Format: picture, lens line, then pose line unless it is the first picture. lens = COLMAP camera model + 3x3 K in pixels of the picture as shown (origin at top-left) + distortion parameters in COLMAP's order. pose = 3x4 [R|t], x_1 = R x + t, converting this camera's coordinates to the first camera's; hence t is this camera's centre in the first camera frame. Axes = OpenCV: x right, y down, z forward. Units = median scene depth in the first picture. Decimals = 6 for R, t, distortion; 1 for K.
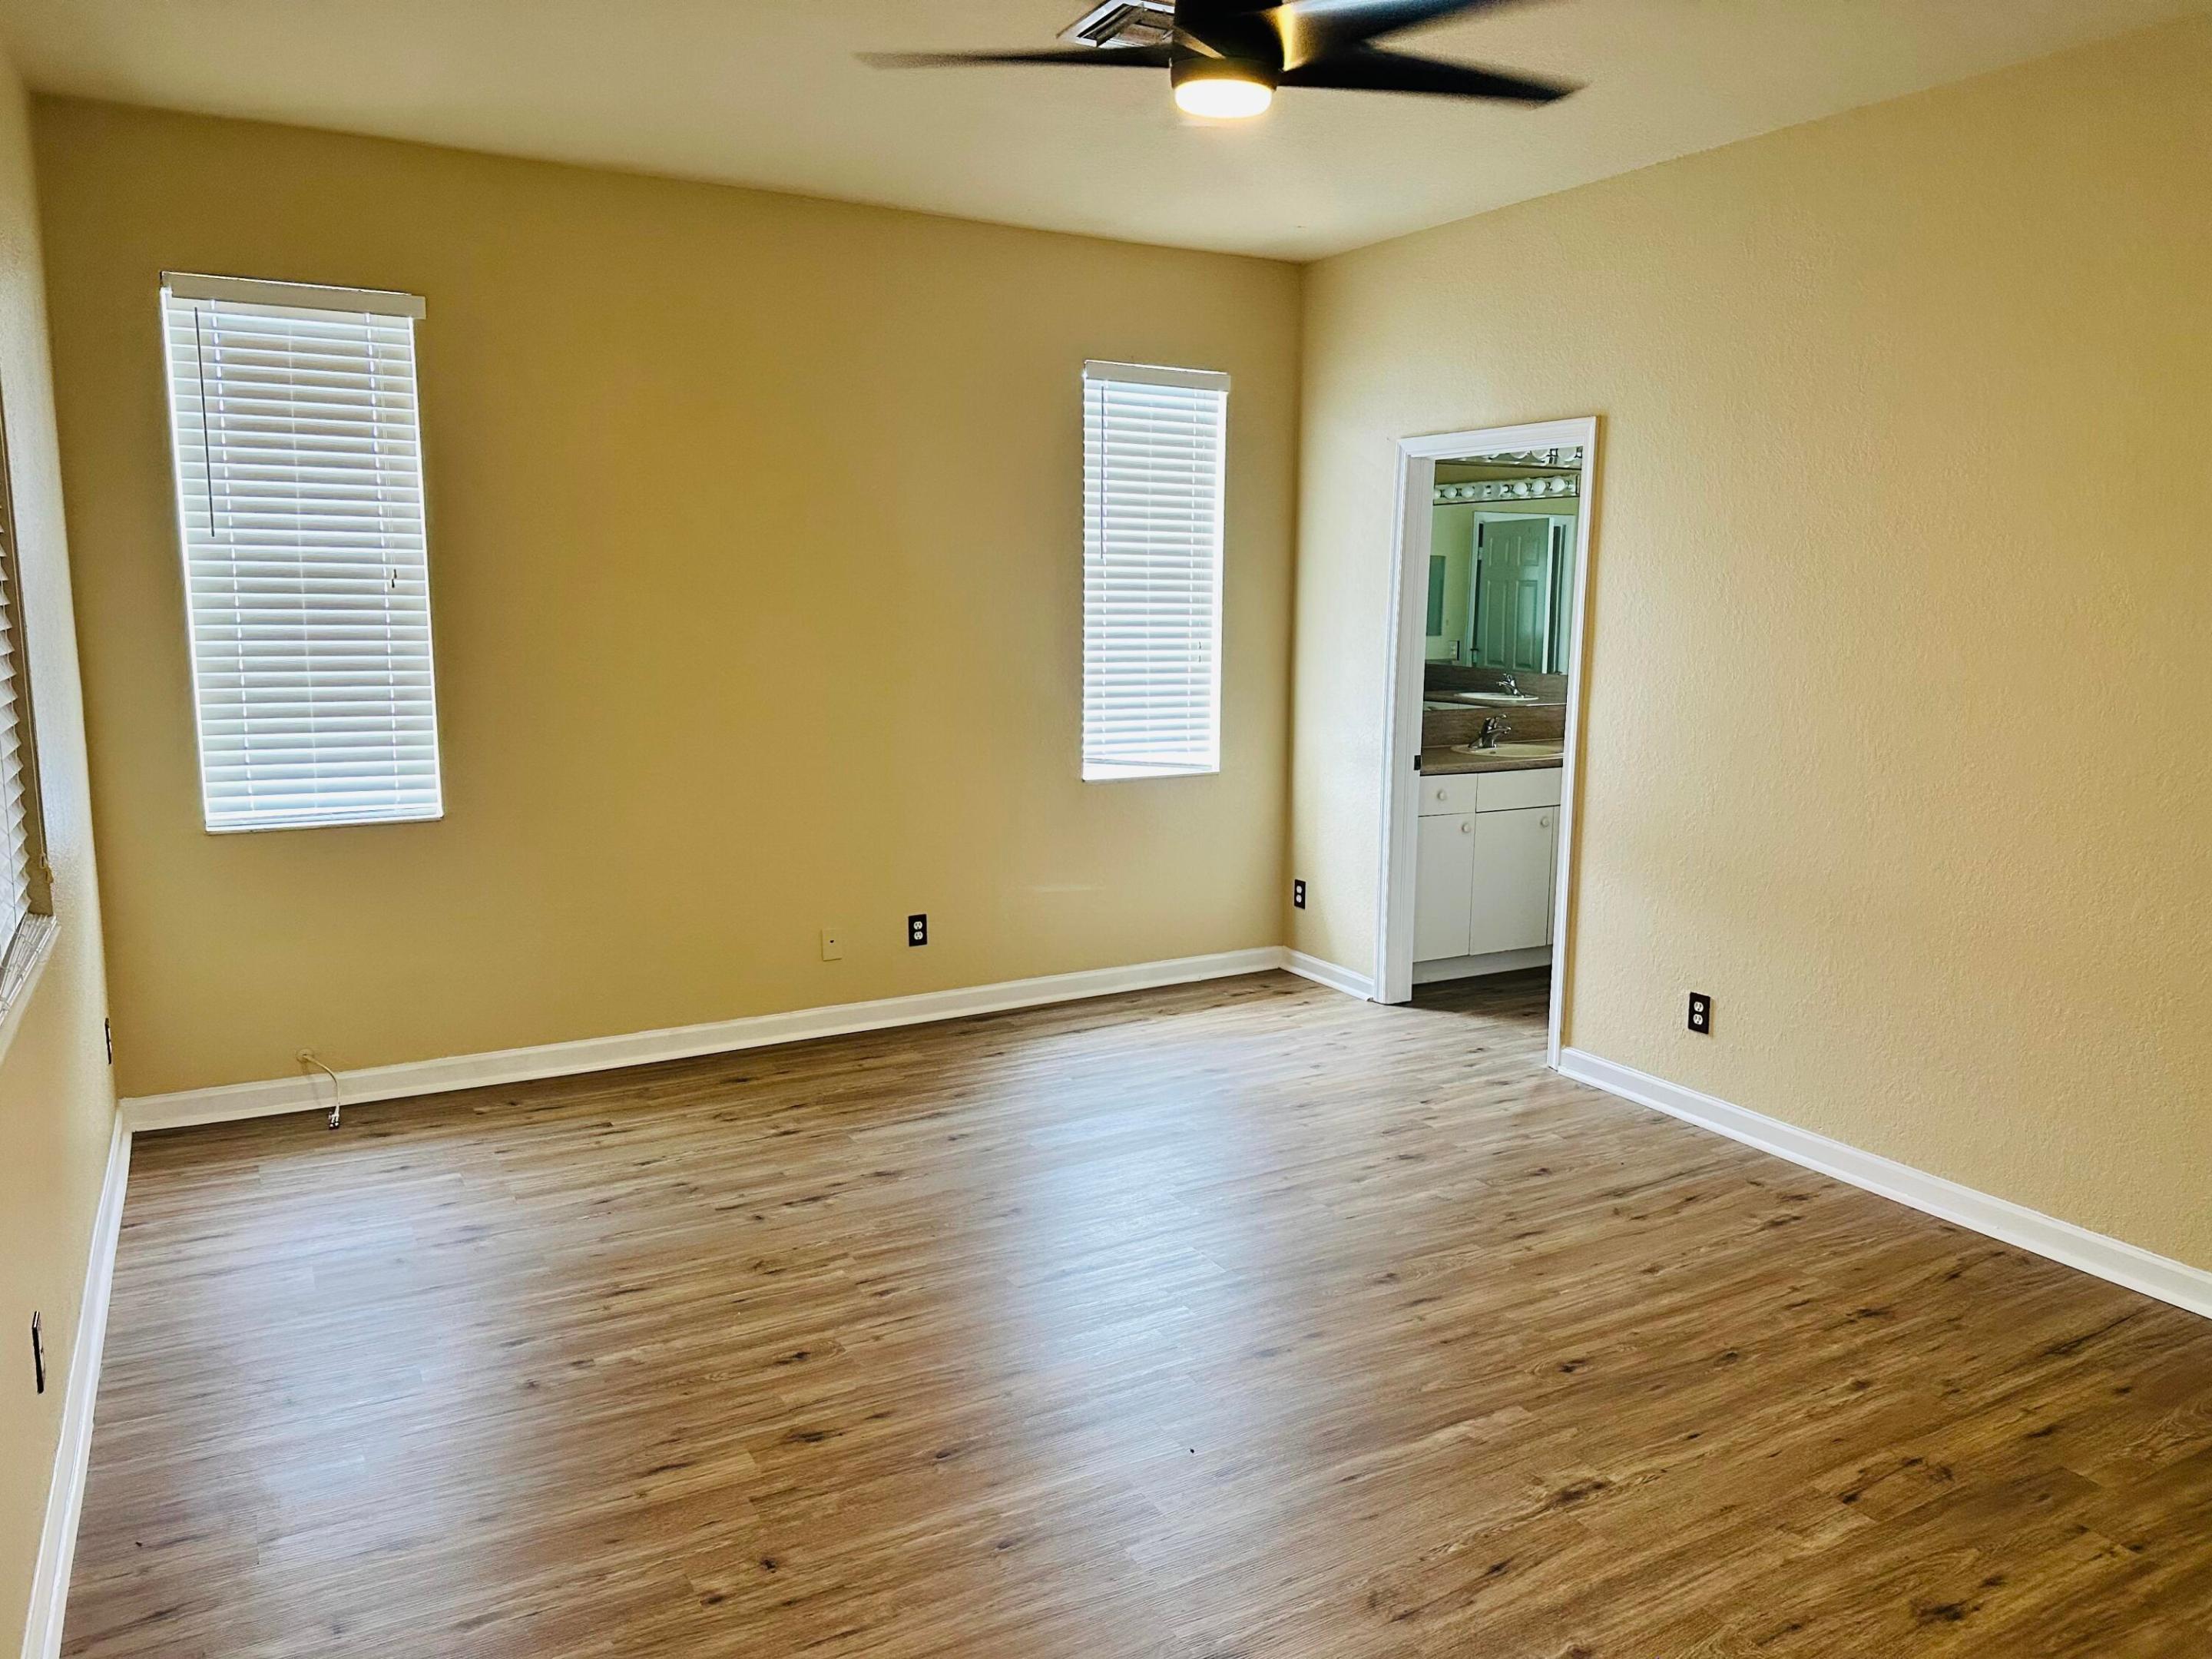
lens RADIAL K [[1542.6, 0, 1113.8], [0, 1542.6, 824.0], [0, 0, 1]] dist [0.080824, -0.089208]
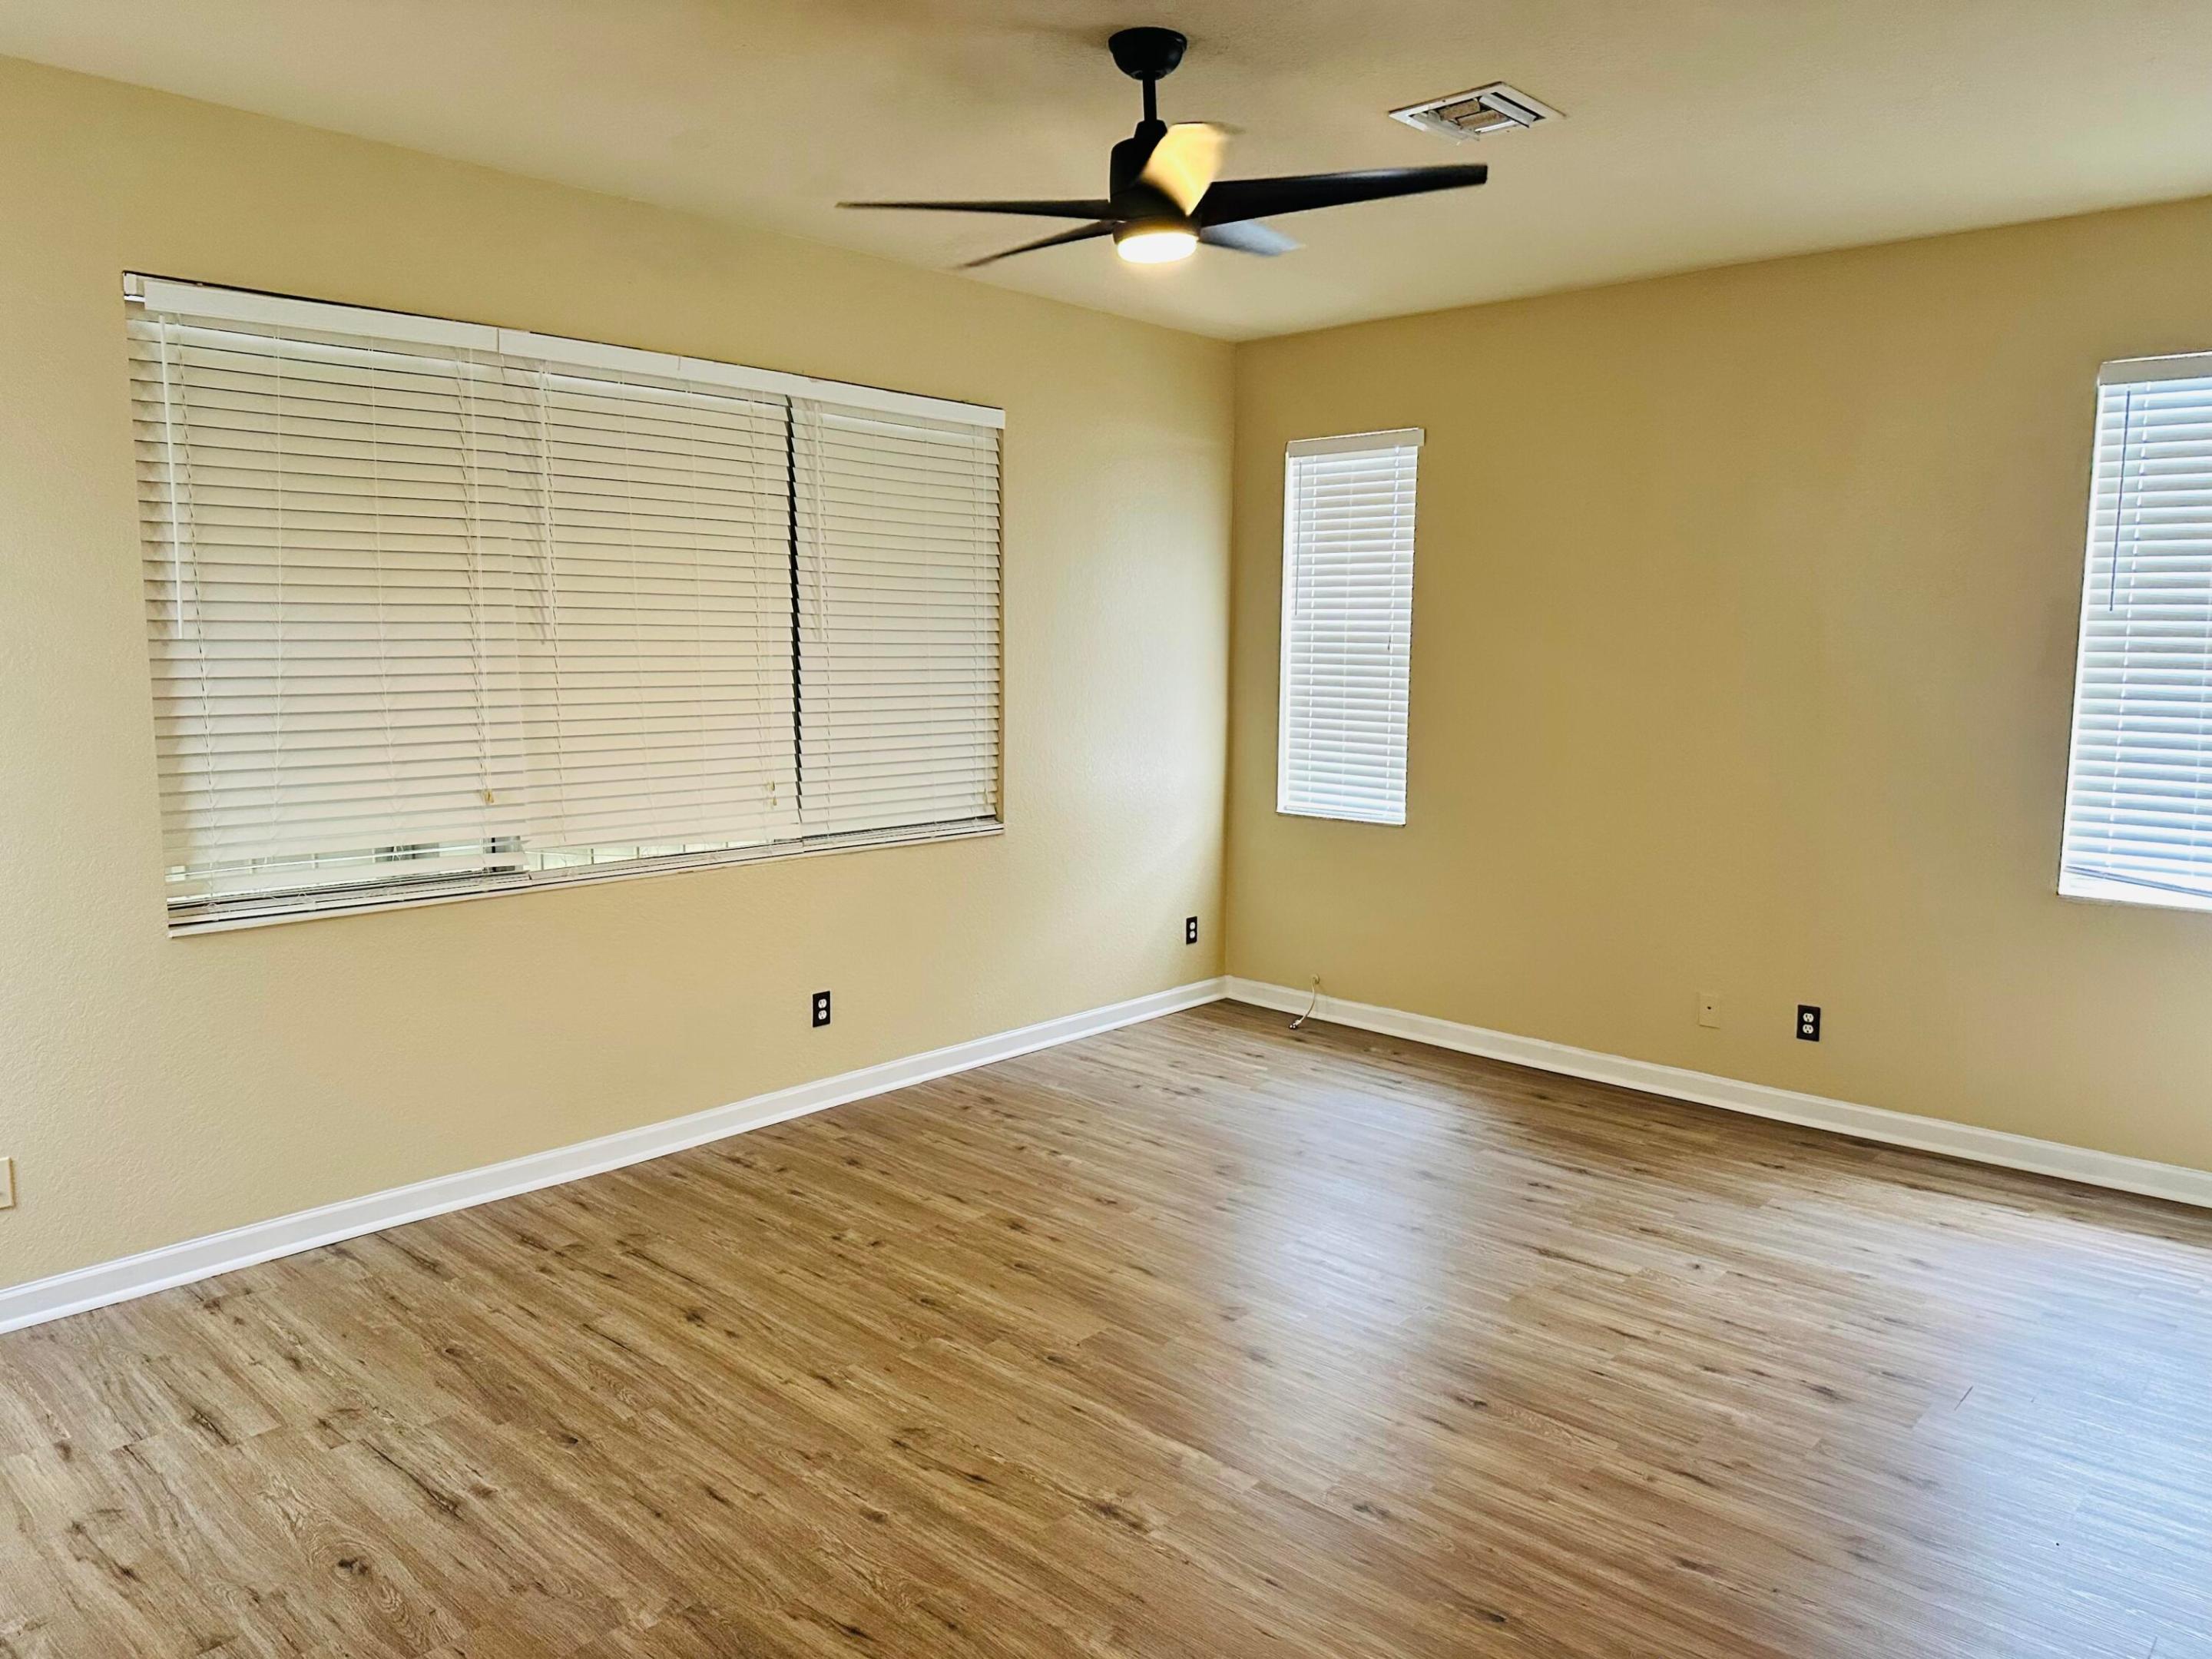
lens RADIAL K [[1542.6, 0, 1126.2], [0, 1542.6, 821.1], [0, 0, 1]] dist [0.080824, -0.089208]
pose [[0.315611, 0.107453, -0.942785, 0.755033], [-0.158186, 0.985622, 0.059381, -0.050051], [0.935611, 0.130394, 0.328070, 0.381858]]
